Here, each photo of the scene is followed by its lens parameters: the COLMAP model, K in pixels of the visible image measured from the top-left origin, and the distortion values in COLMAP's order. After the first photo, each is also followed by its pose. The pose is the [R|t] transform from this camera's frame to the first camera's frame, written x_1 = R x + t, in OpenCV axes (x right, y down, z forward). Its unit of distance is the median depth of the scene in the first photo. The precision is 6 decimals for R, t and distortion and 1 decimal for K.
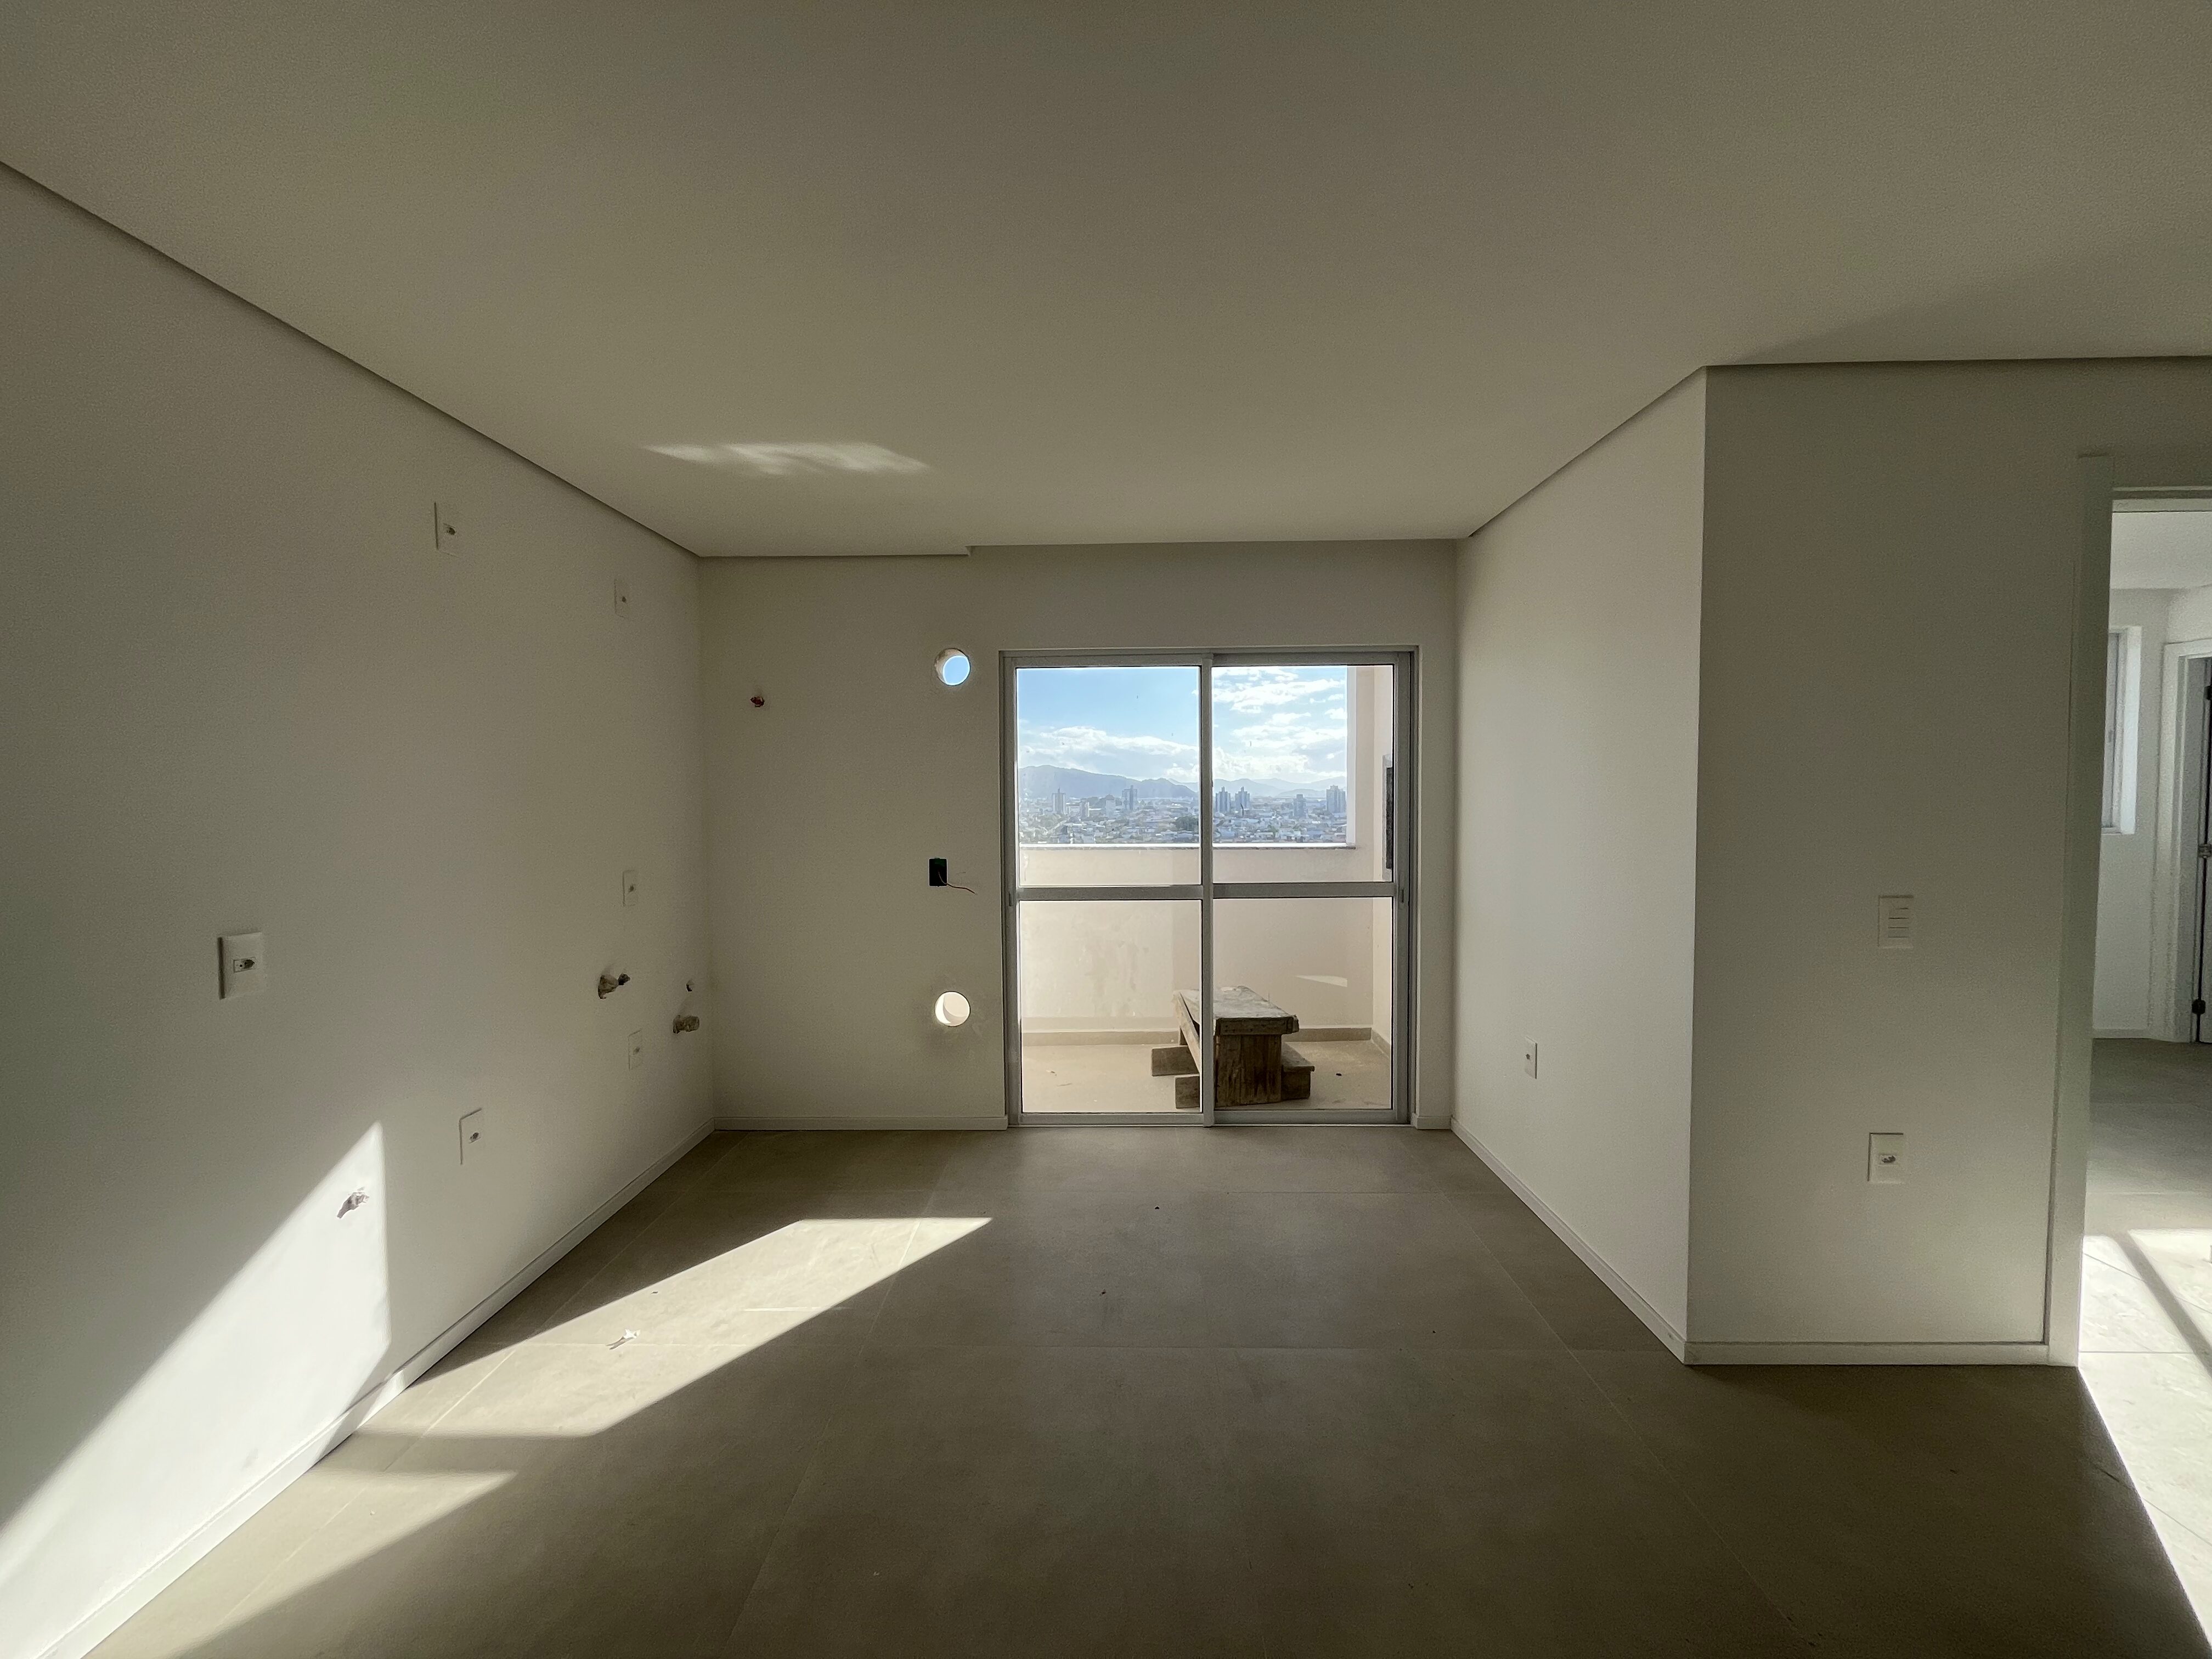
lens RADIAL K [[904.3, 0, 1106.0], [0, 904.3, 829.5], [0, 0, 1]] dist [-0.002728, -0.000288]
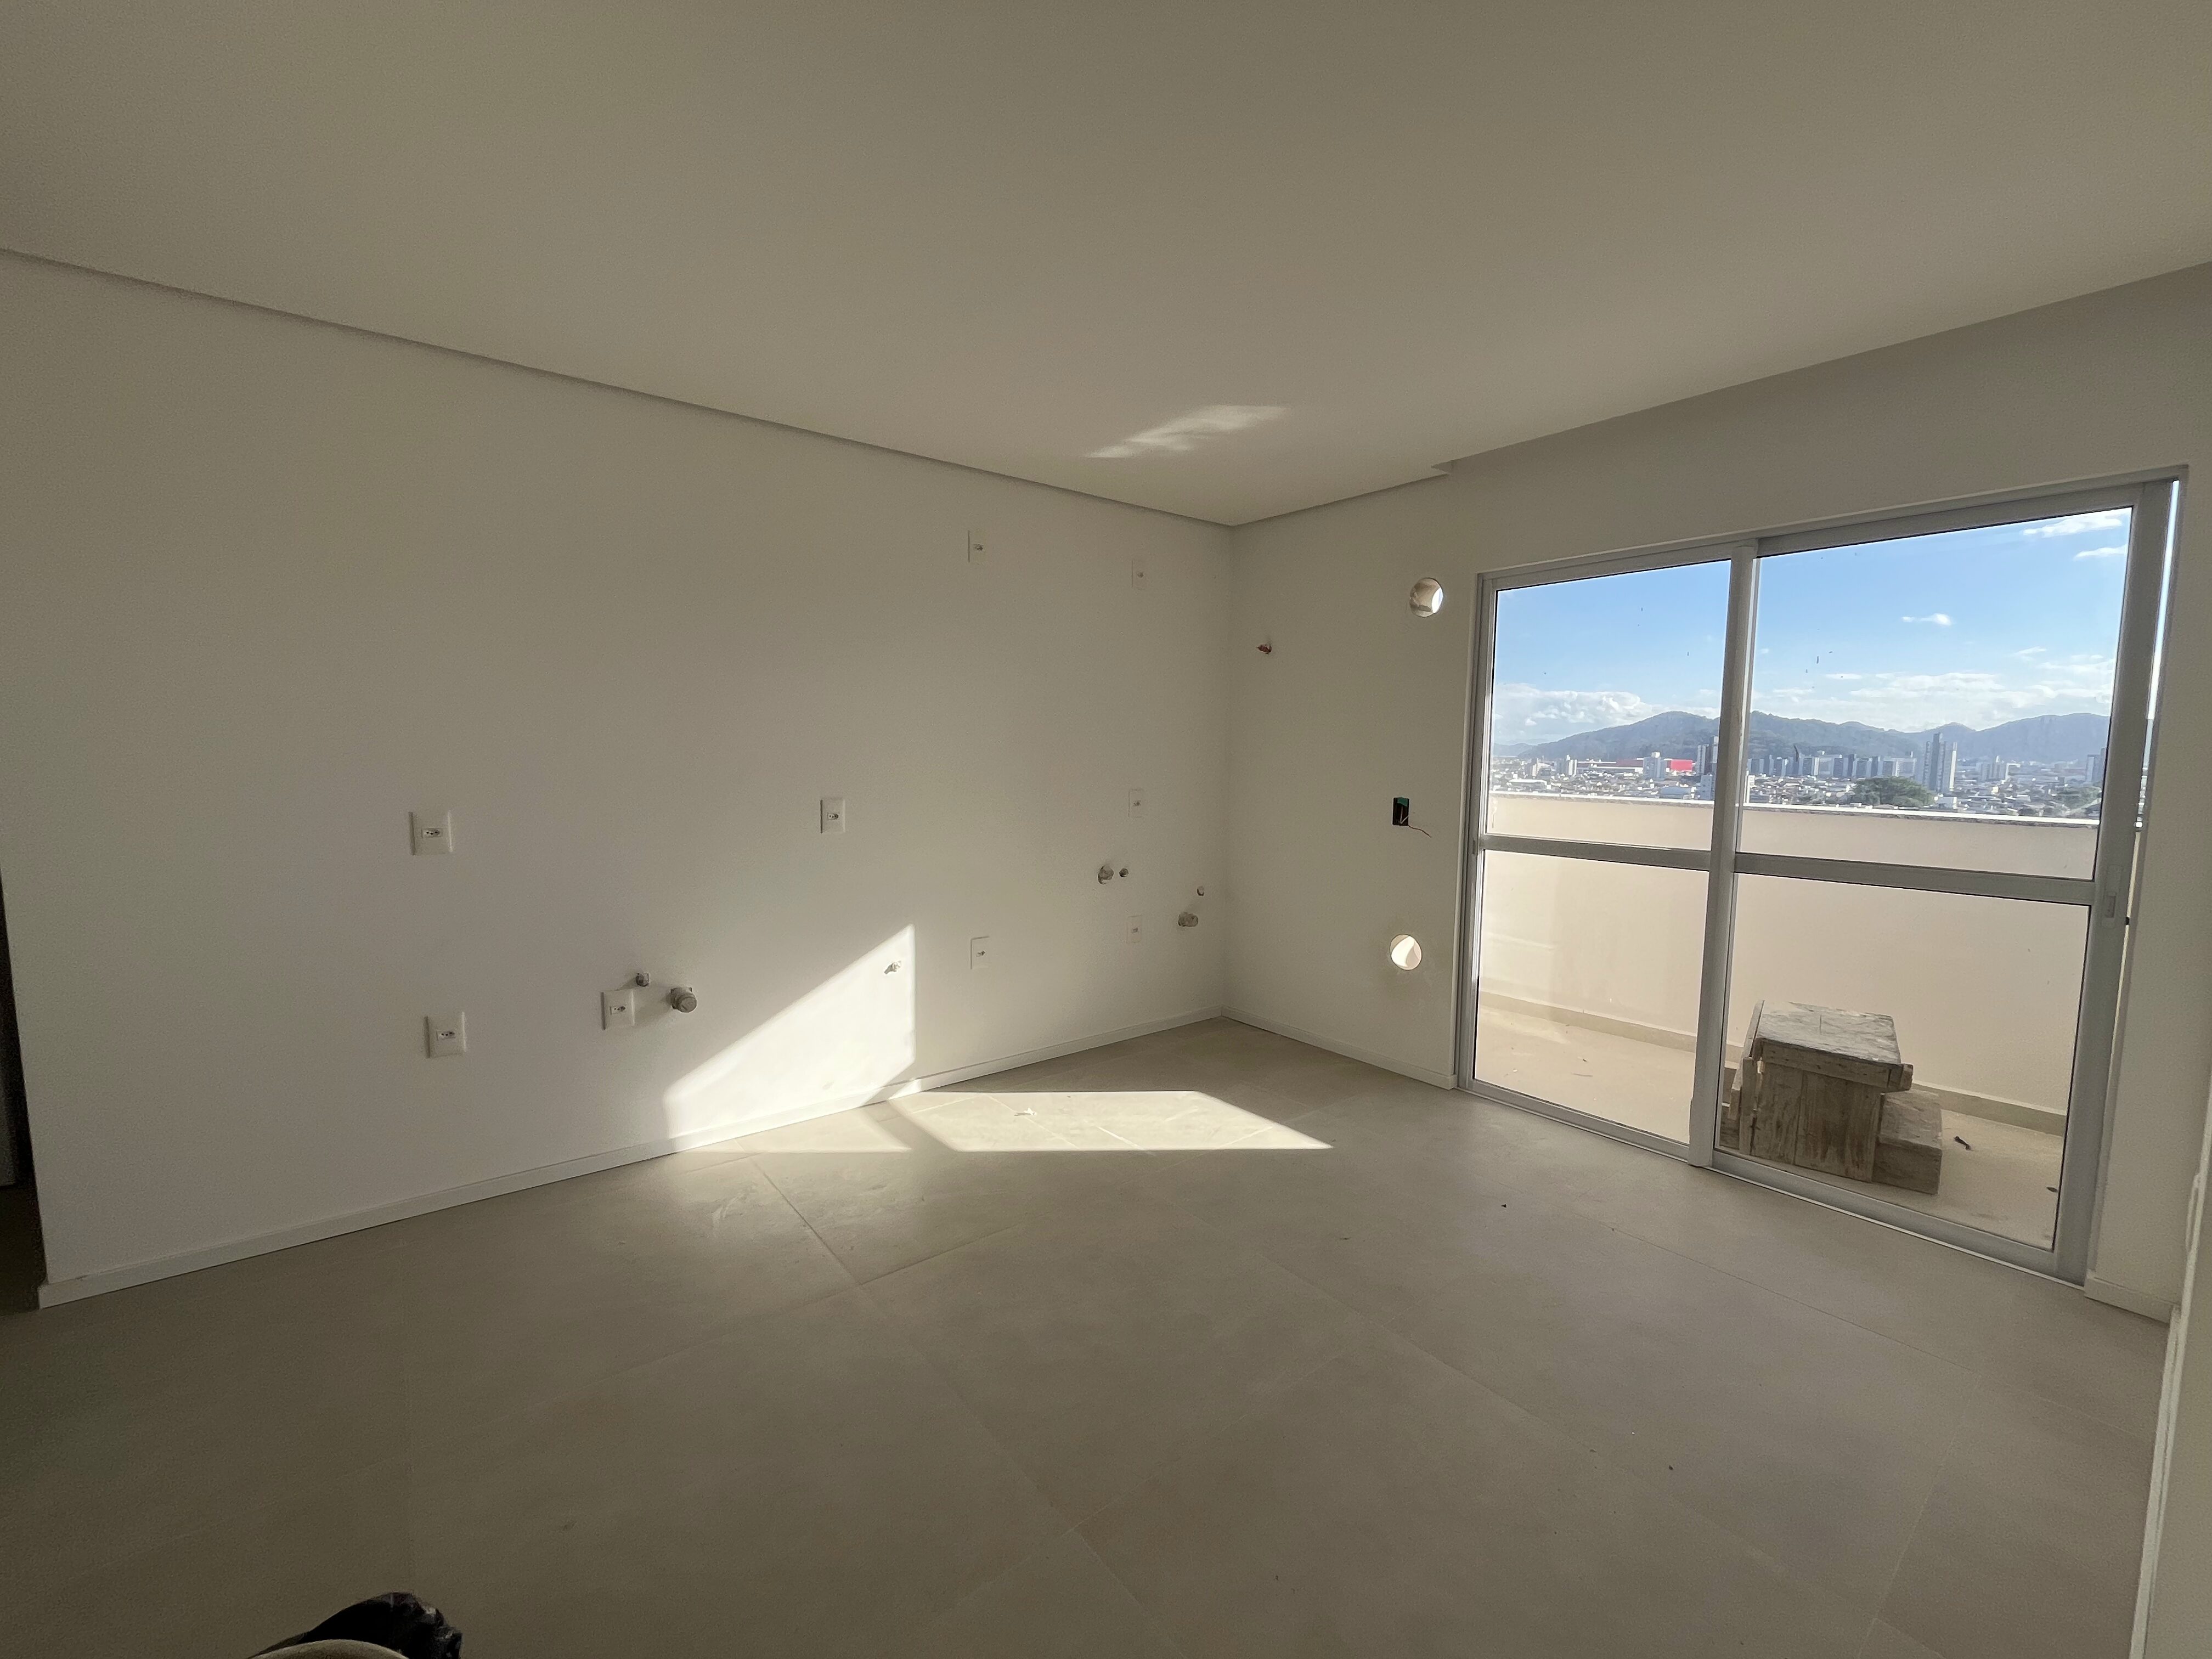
lens RADIAL K [[907.1, 0, 1102.9], [0, 907.1, 833.5], [0, 0, 1]] dist [0.001185, 0.000181]
pose [[0.634382, 0.085436, -0.768284, 0.366806], [-0.044107, 0.996255, 0.074368, 0.011489], [0.771760, -0.013291, 0.635774, 0.122733]]
